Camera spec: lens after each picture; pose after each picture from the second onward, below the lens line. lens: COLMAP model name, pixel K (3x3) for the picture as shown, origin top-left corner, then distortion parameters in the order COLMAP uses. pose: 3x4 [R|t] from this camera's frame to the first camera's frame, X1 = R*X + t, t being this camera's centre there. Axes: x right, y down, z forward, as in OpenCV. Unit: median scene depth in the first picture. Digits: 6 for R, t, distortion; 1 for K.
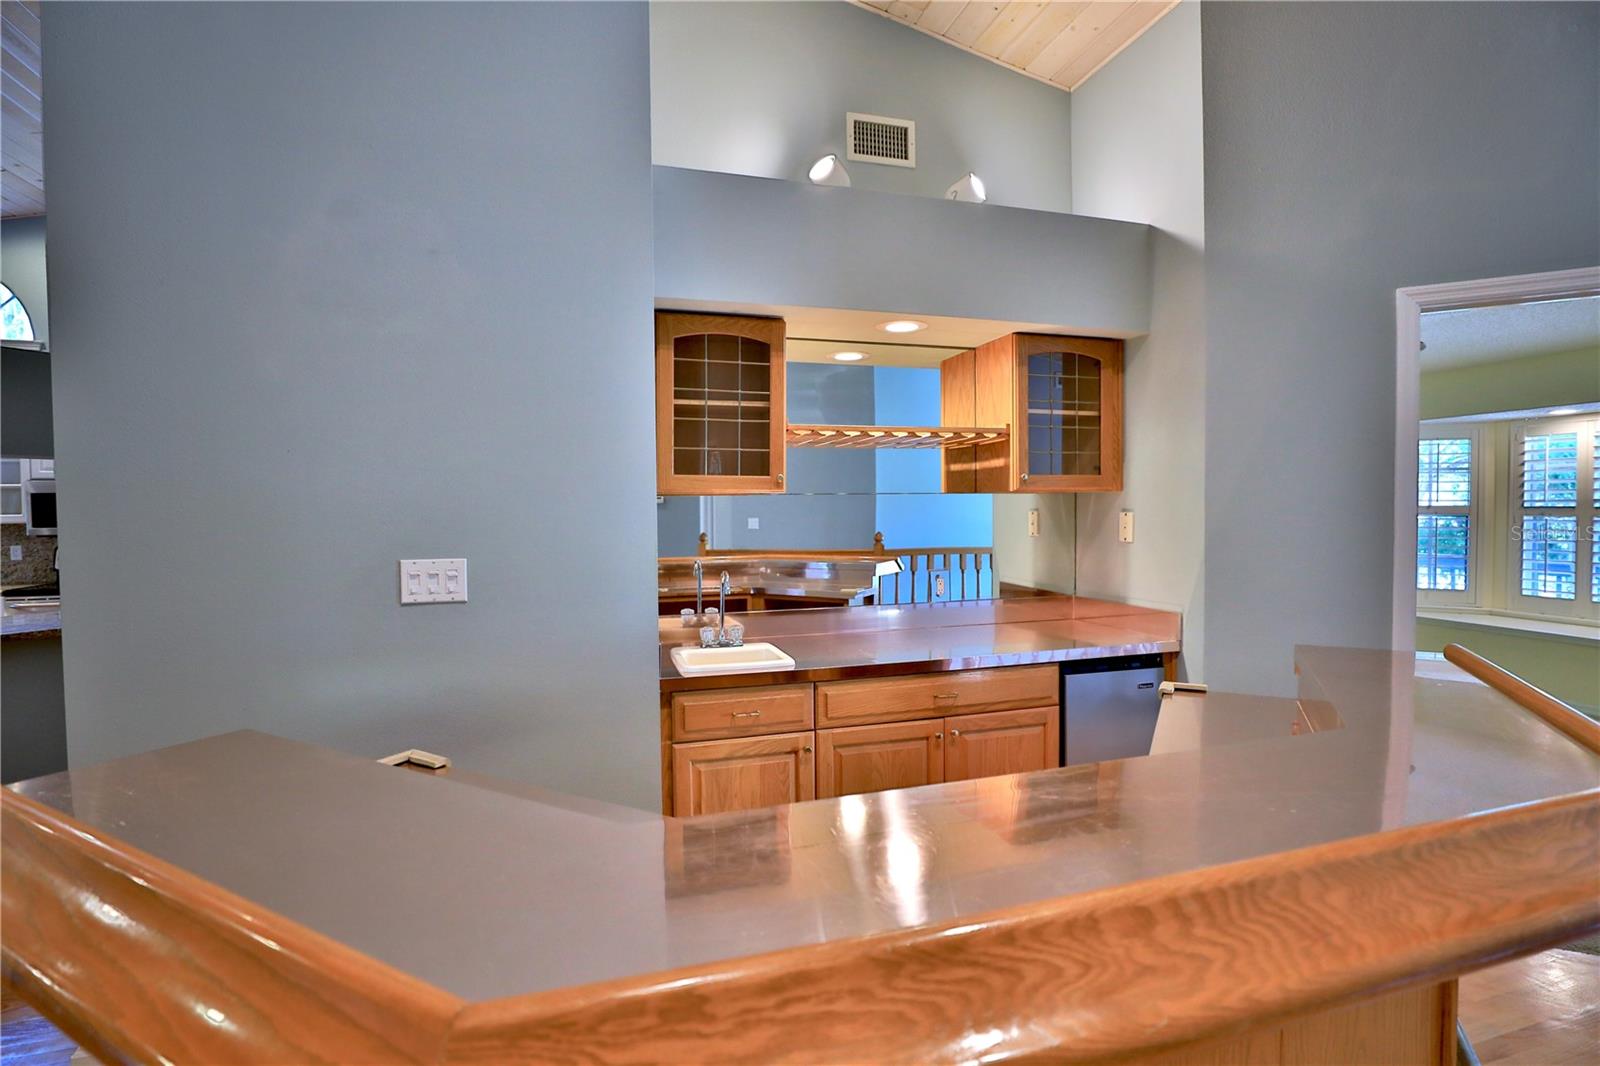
lens RADIAL K [[767.6, 0, 804.7], [0, 767.6, 529.6], [0, 0, 1]] dist [-0.031248, 0.005296]
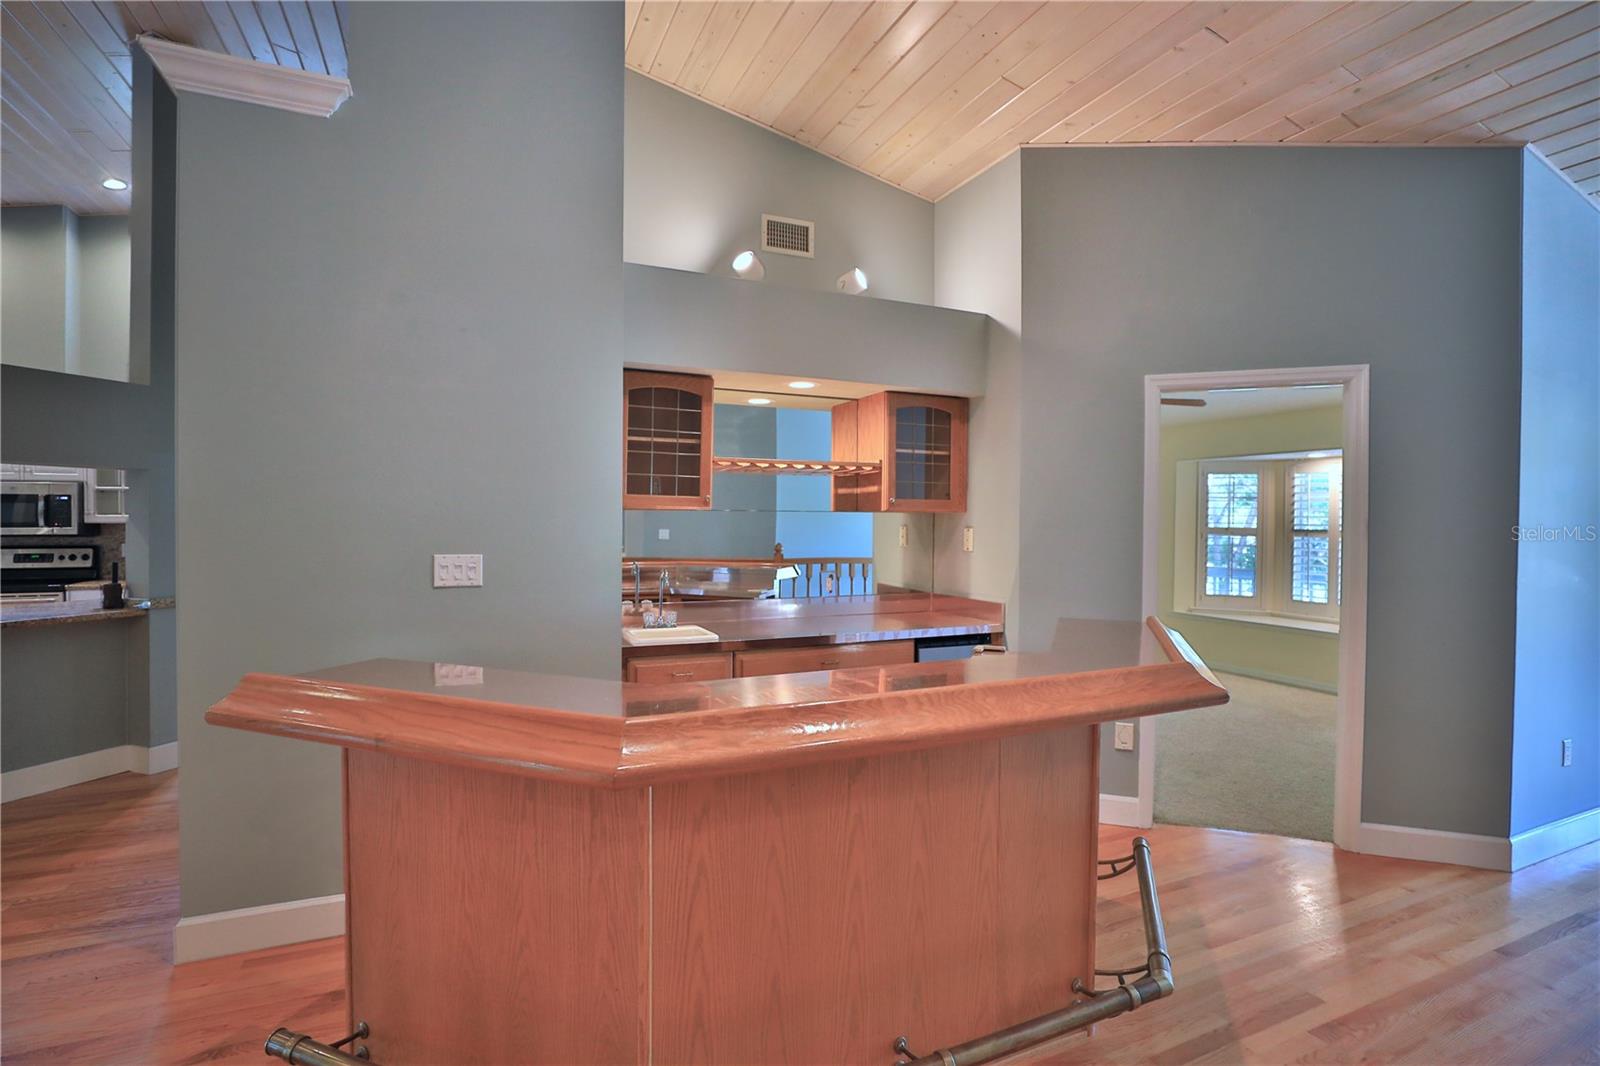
lens RADIAL K [[767.6, 0, 801.8], [0, 767.6, 530.4], [0, 0, 1]] dist [-0.031248, 0.005296]
pose [[0.991481, 0.015484, 0.129328, -0.037142], [-0.013409, 0.999767, -0.016898, 0.006966], [-0.129559, 0.015020, 0.991458, -0.285637]]
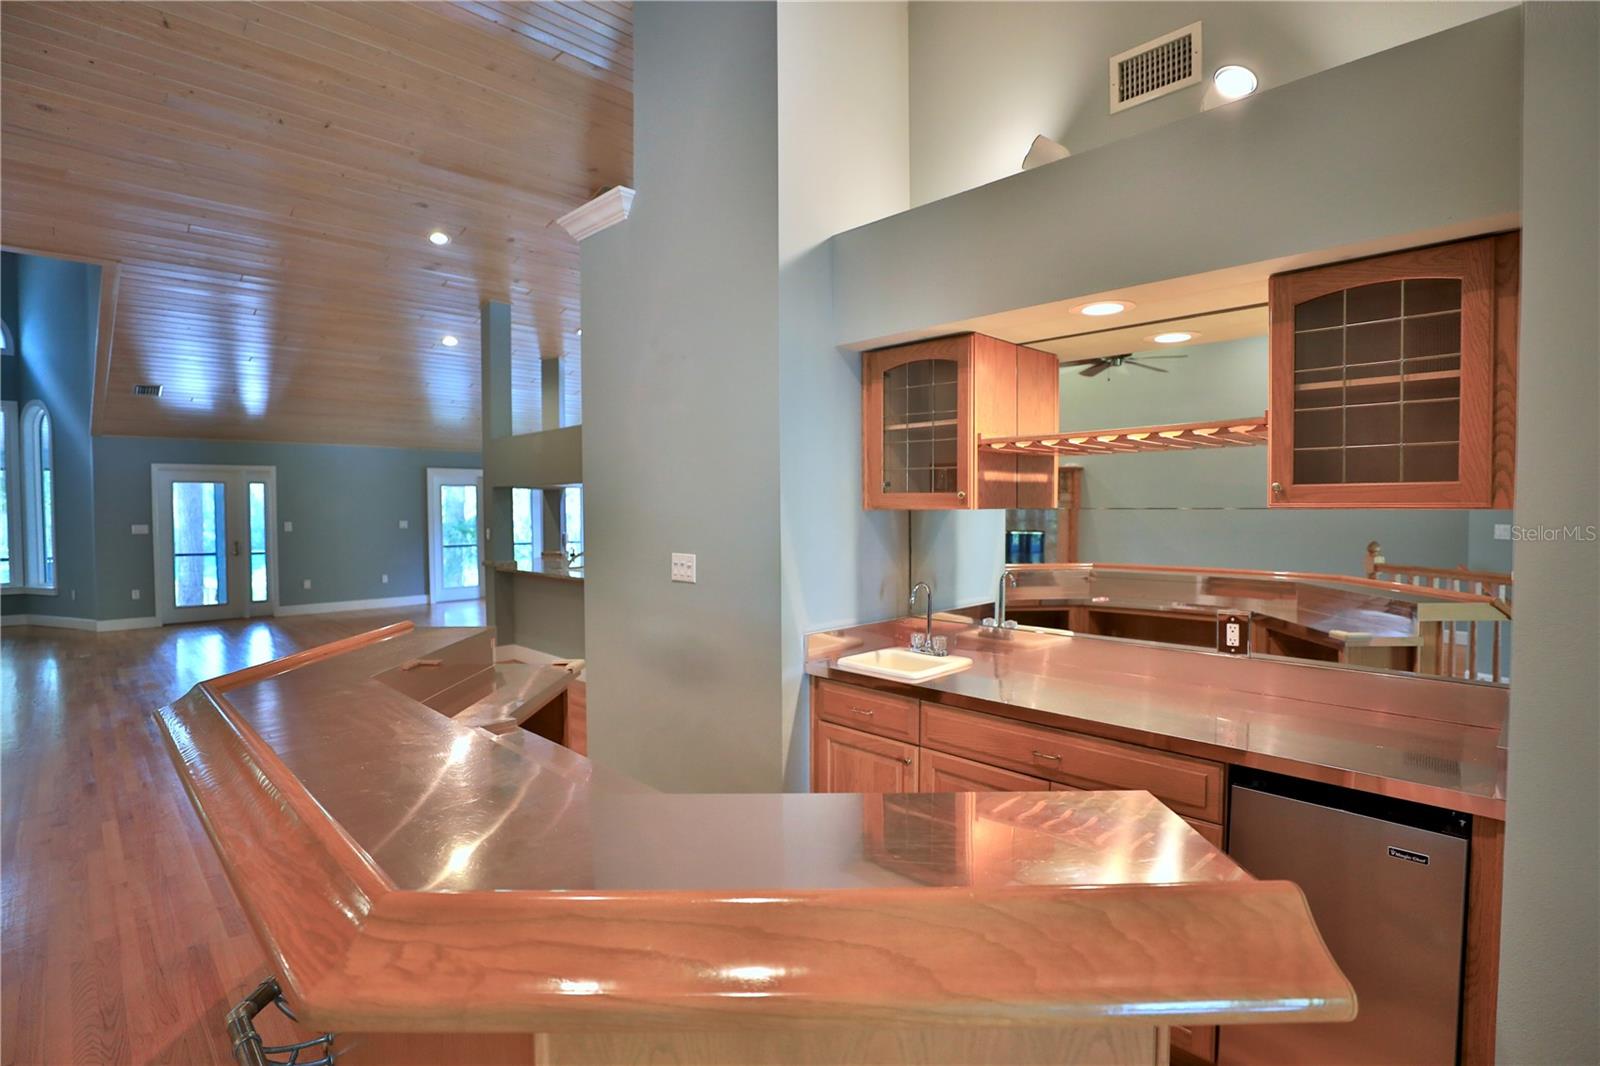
lens RADIAL K [[767.6, 0, 800.2], [0, 767.6, 527.8], [0, 0, 1]] dist [-0.031248, 0.005296]
pose [[0.468626, 0.034234, -0.882733, 0.672696], [-0.025192, 0.999360, 0.025383, -0.039898], [0.883038, 0.010343, 0.469188, 0.313568]]
